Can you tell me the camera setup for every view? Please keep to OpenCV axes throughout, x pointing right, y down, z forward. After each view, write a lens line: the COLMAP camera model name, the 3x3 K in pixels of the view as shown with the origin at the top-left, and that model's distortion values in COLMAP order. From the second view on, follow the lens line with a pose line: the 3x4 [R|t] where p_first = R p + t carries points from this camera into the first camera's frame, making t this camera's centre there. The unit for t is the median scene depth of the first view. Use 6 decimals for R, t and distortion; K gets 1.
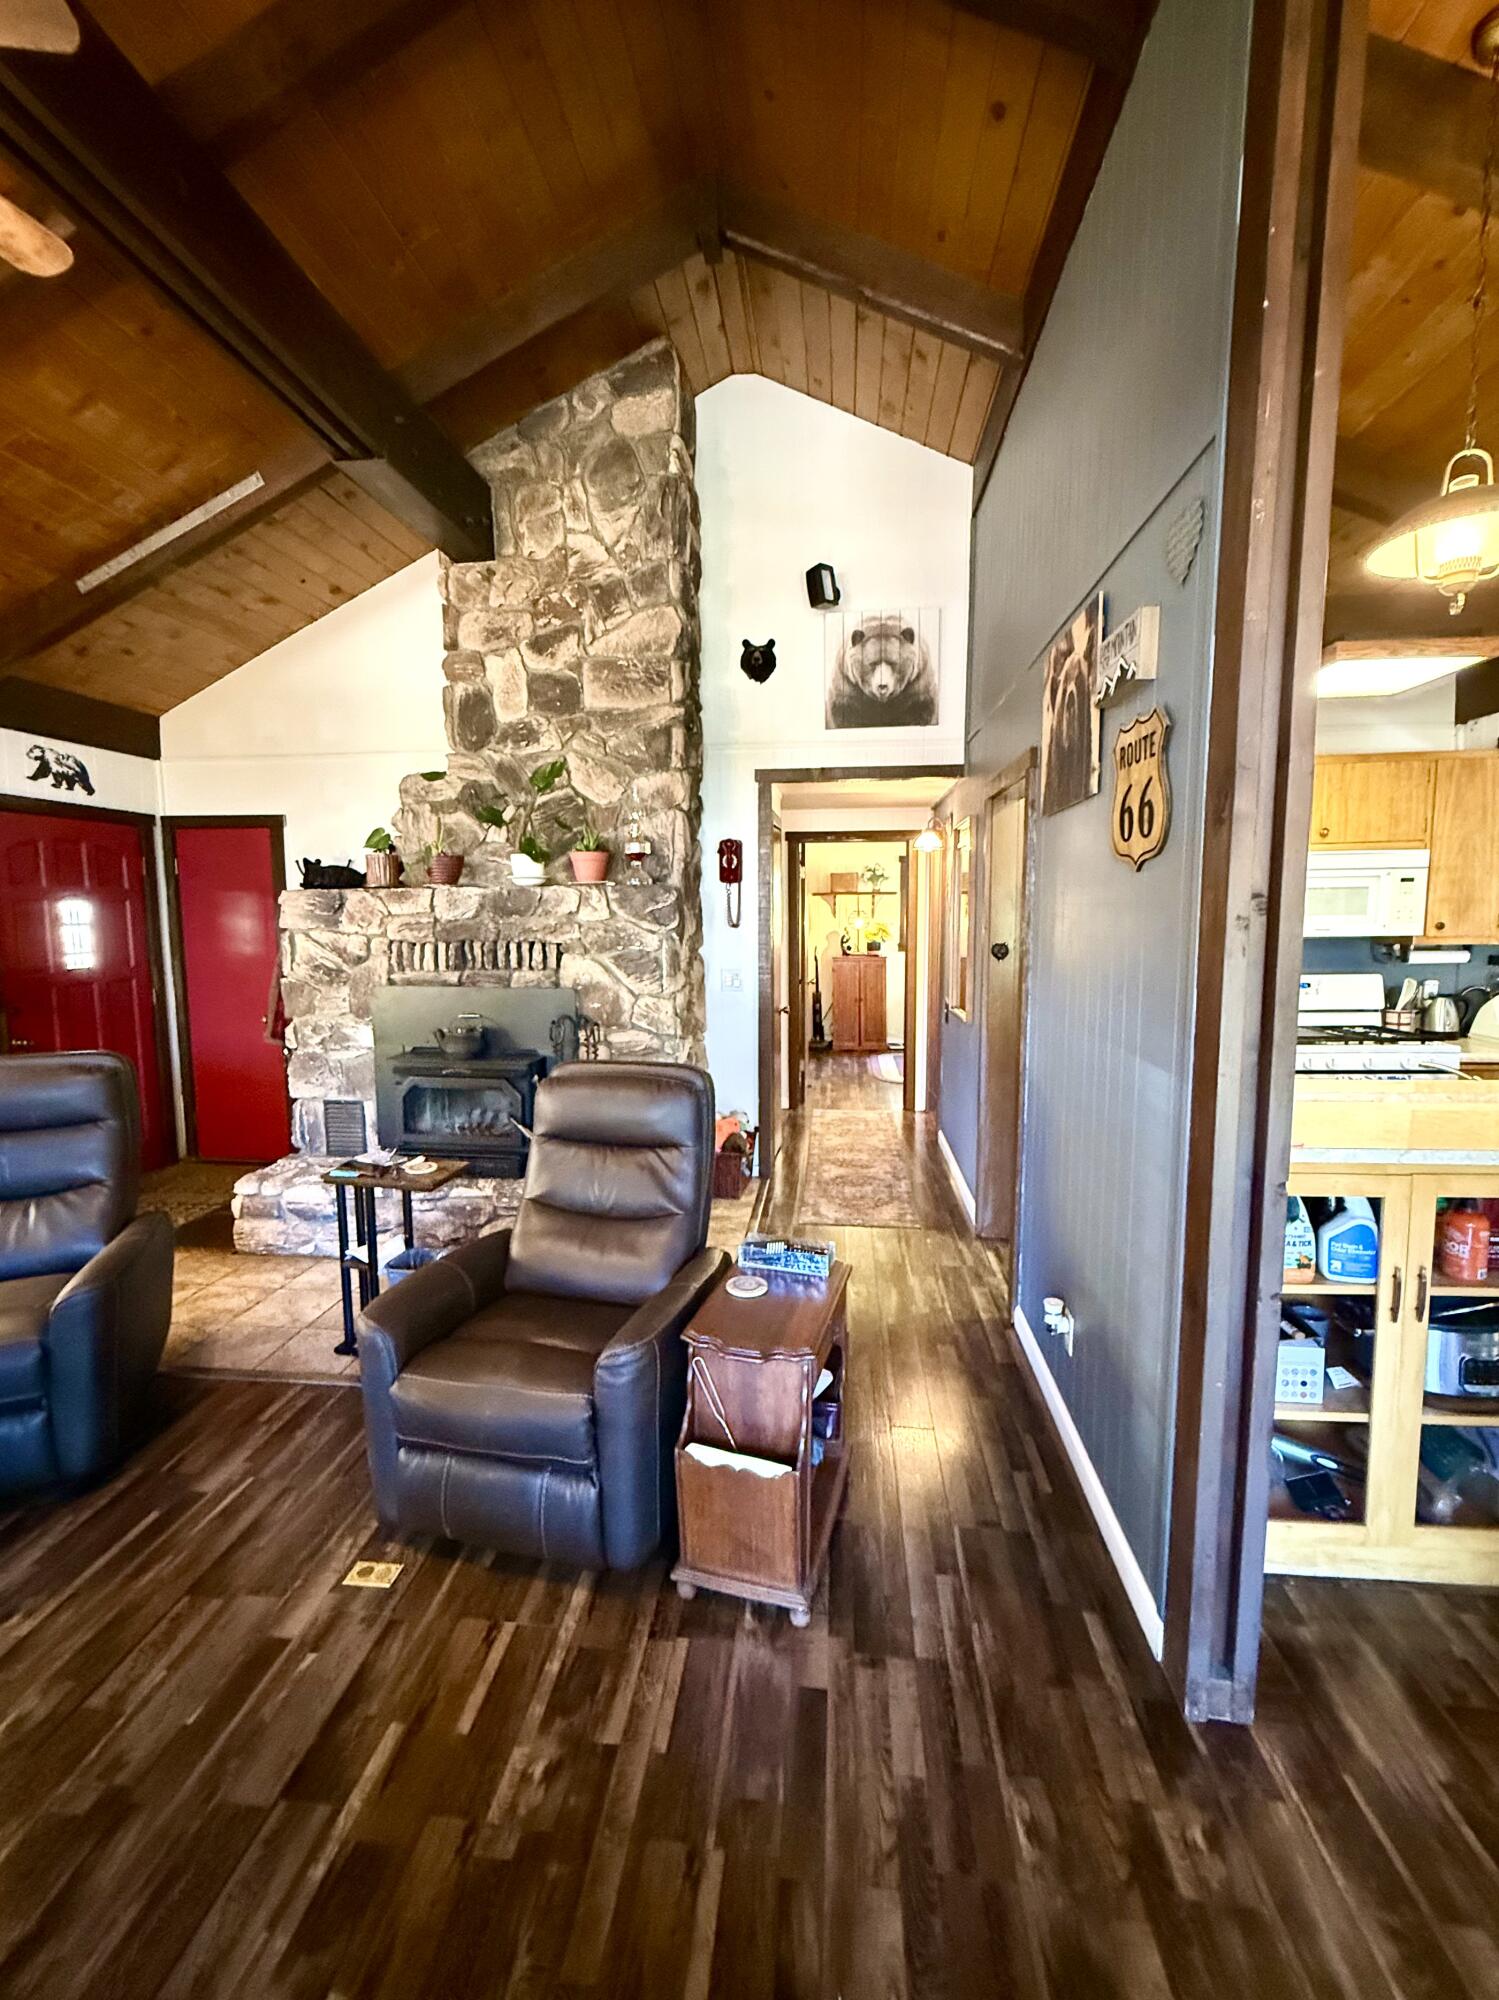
lens RADIAL K [[859.5, 0, 746.1], [0, 859.5, 998.9], [0, 0, 1]] dist [-0.001165, 0.001221]
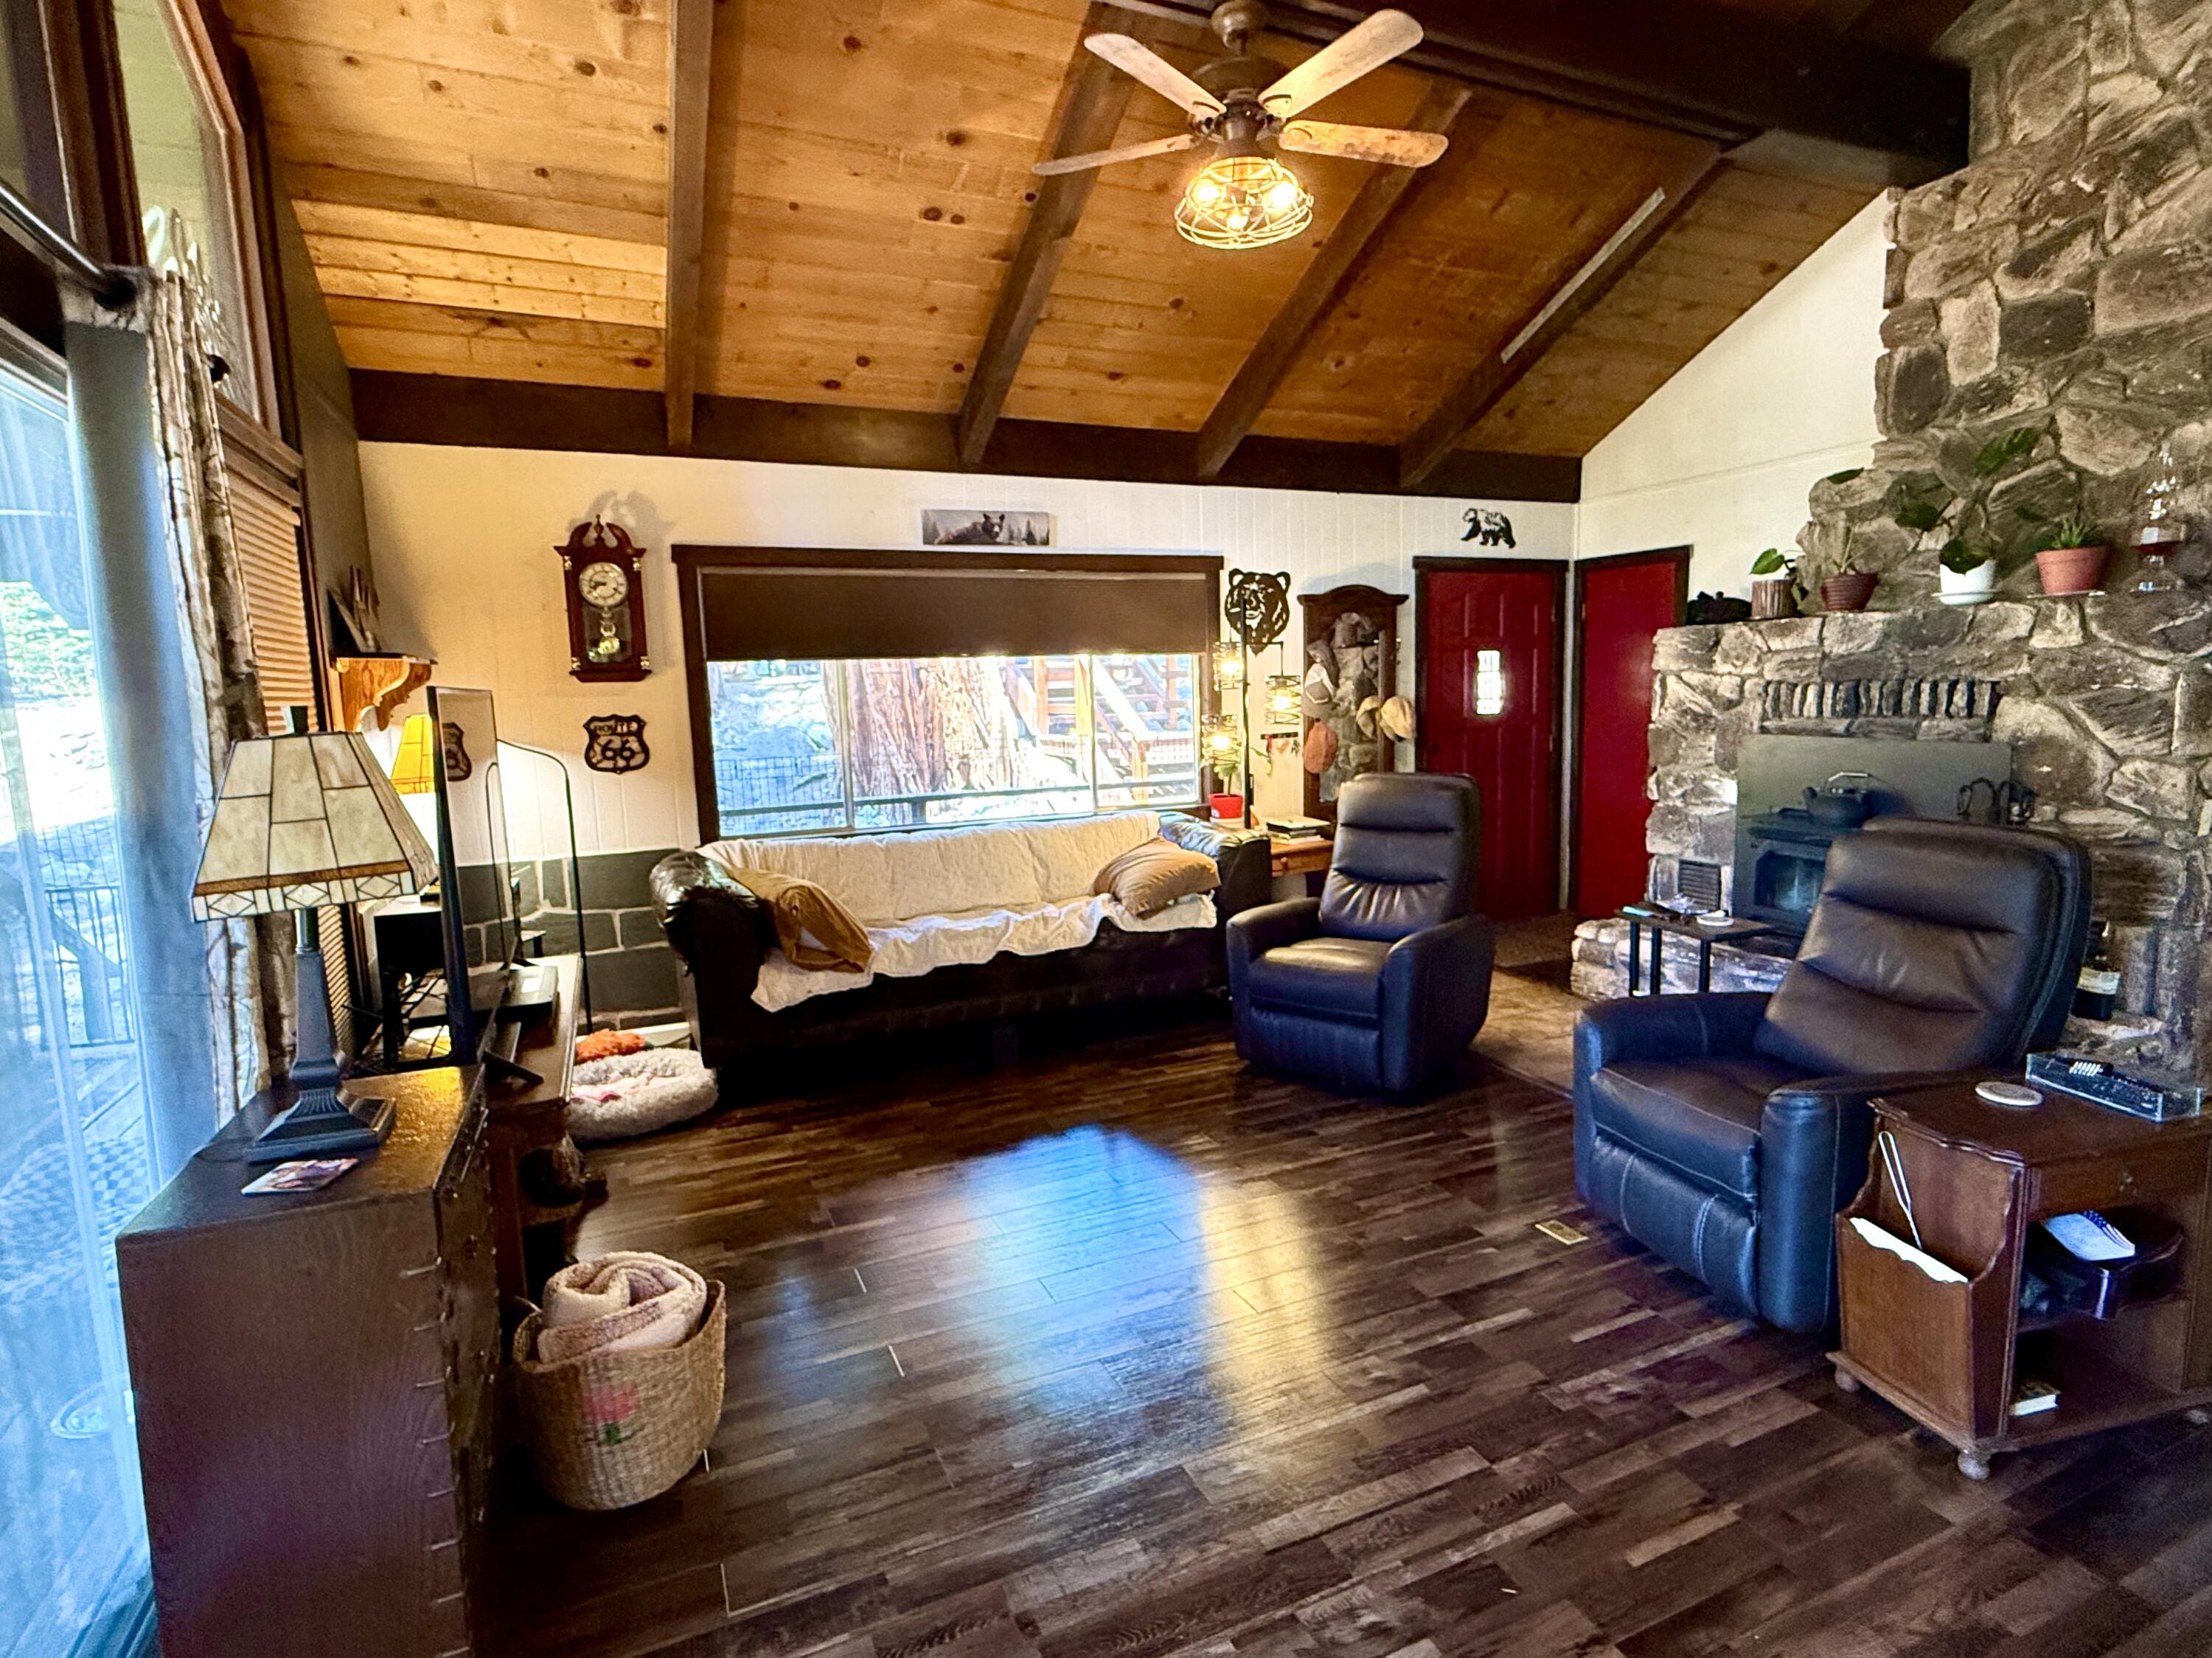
lens RADIAL K [[1124.5, 0, 1112.4], [0, 1124.5, 831.8], [0, 0, 1]] dist [-0.001487, 0.000012]
pose [[0.502055, 0.101419, -0.858868, 0.233360], [-0.064533, 0.994725, 0.079738, 0.033719], [0.862425, 0.015392, 0.505952, -0.125071]]
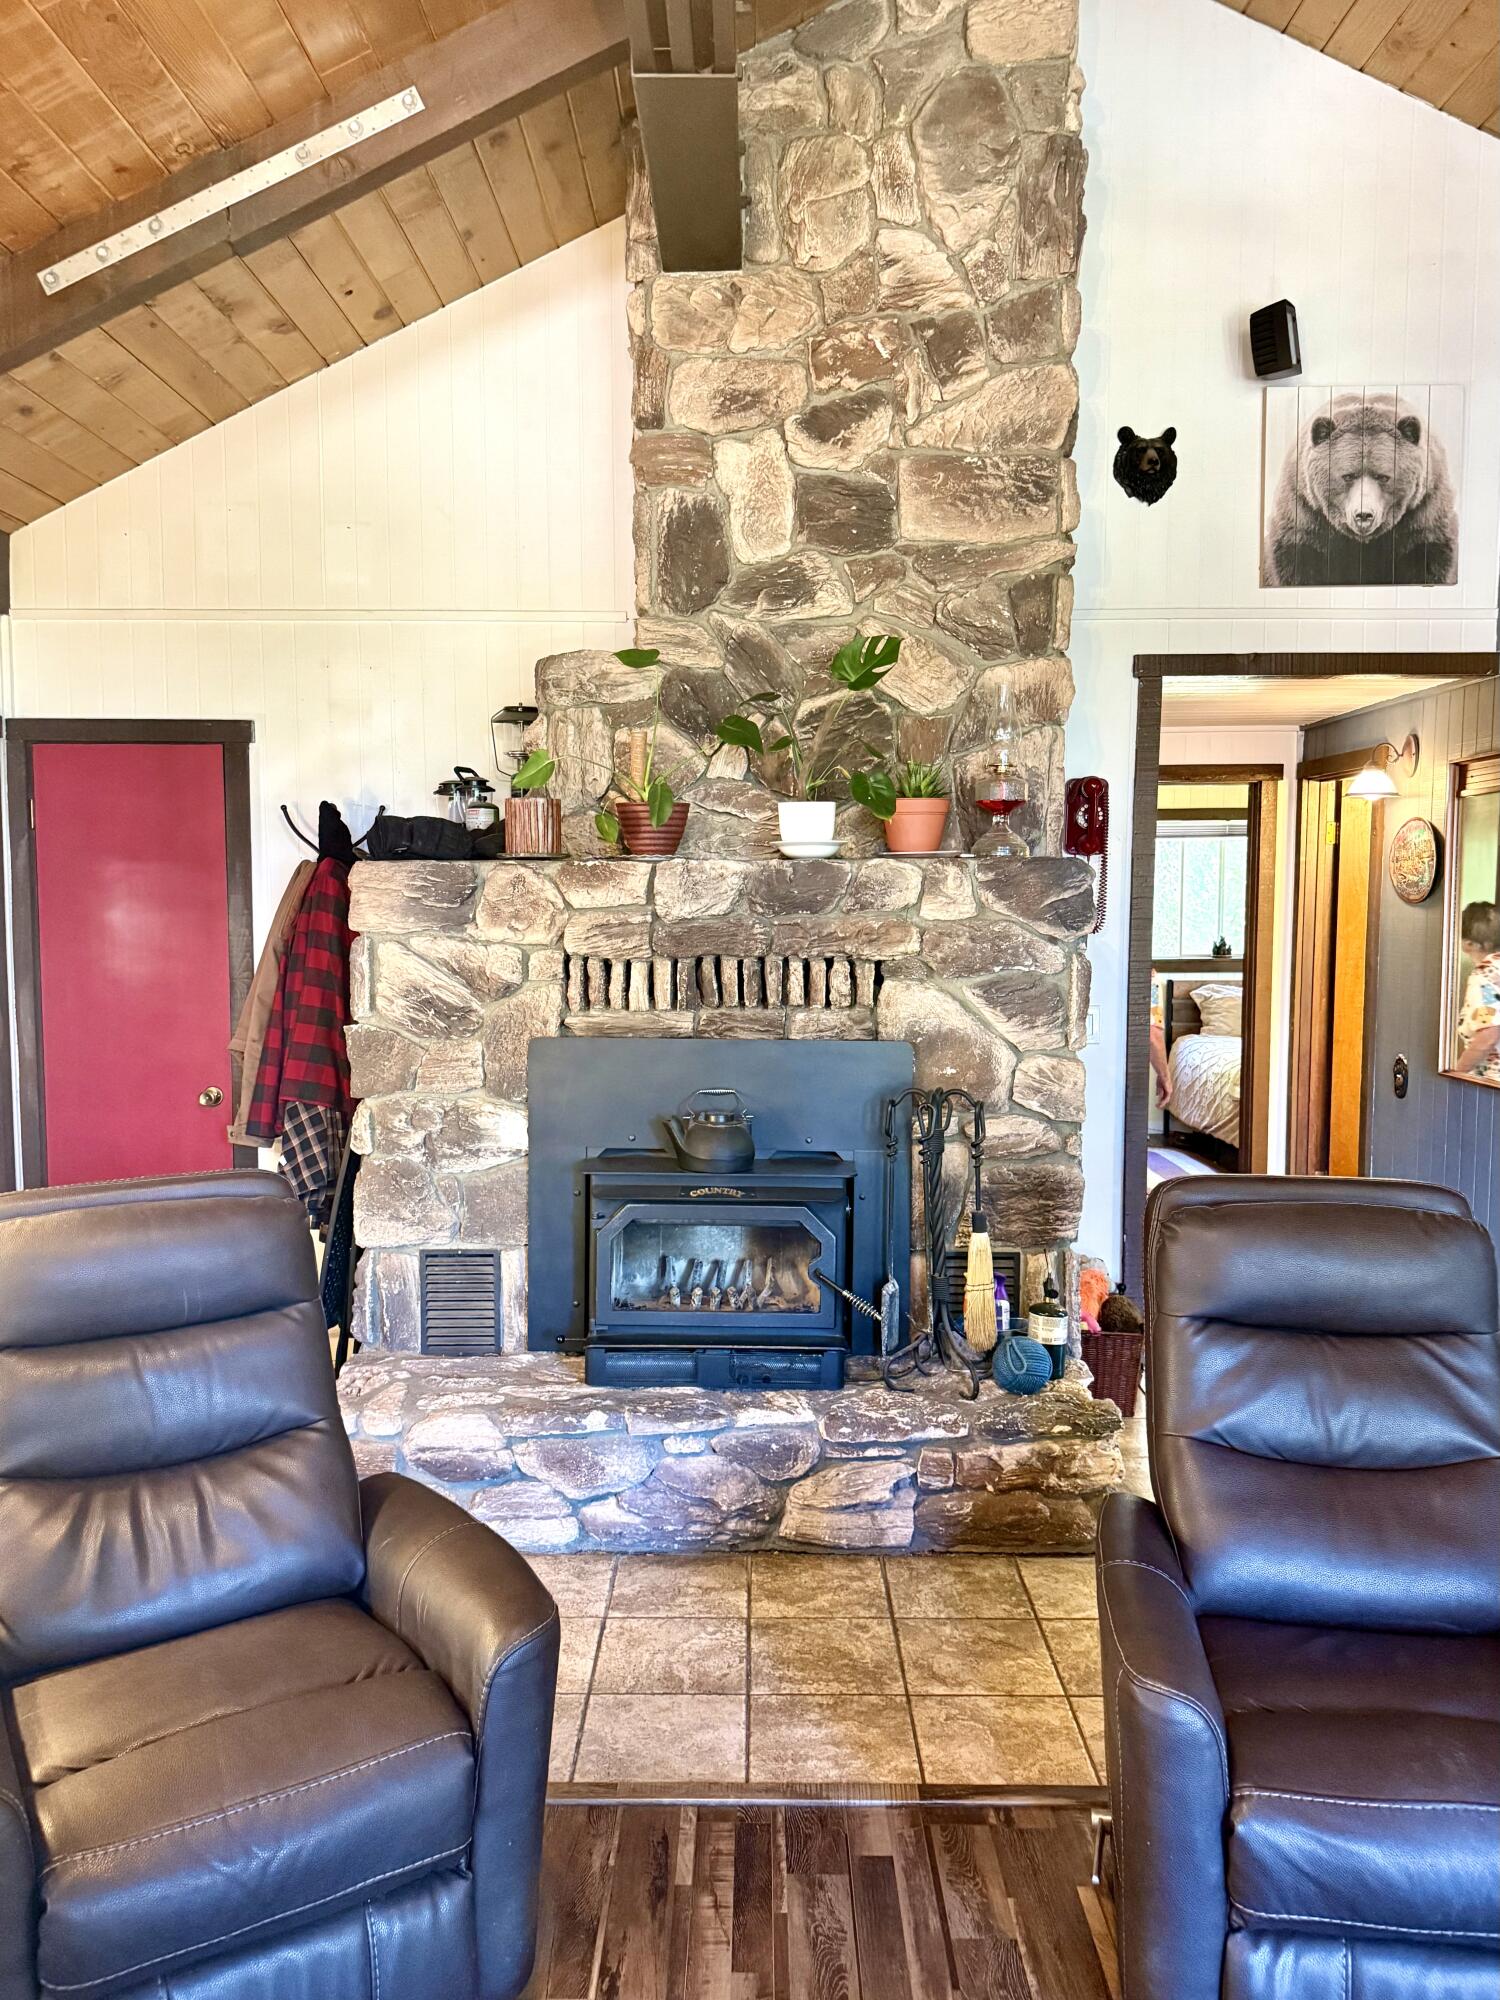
lens RADIAL K [[1467.3, 0, 760.4], [0, 1467.3, 1016.6], [0, 0, 1]] dist [0.042223, -0.063991]
pose [[0.995698, -0.002602, 0.092623, -0.376069], [0.004568, 0.999769, -0.021012, -0.008620], [-0.092547, 0.021344, 0.995480, 0.061270]]
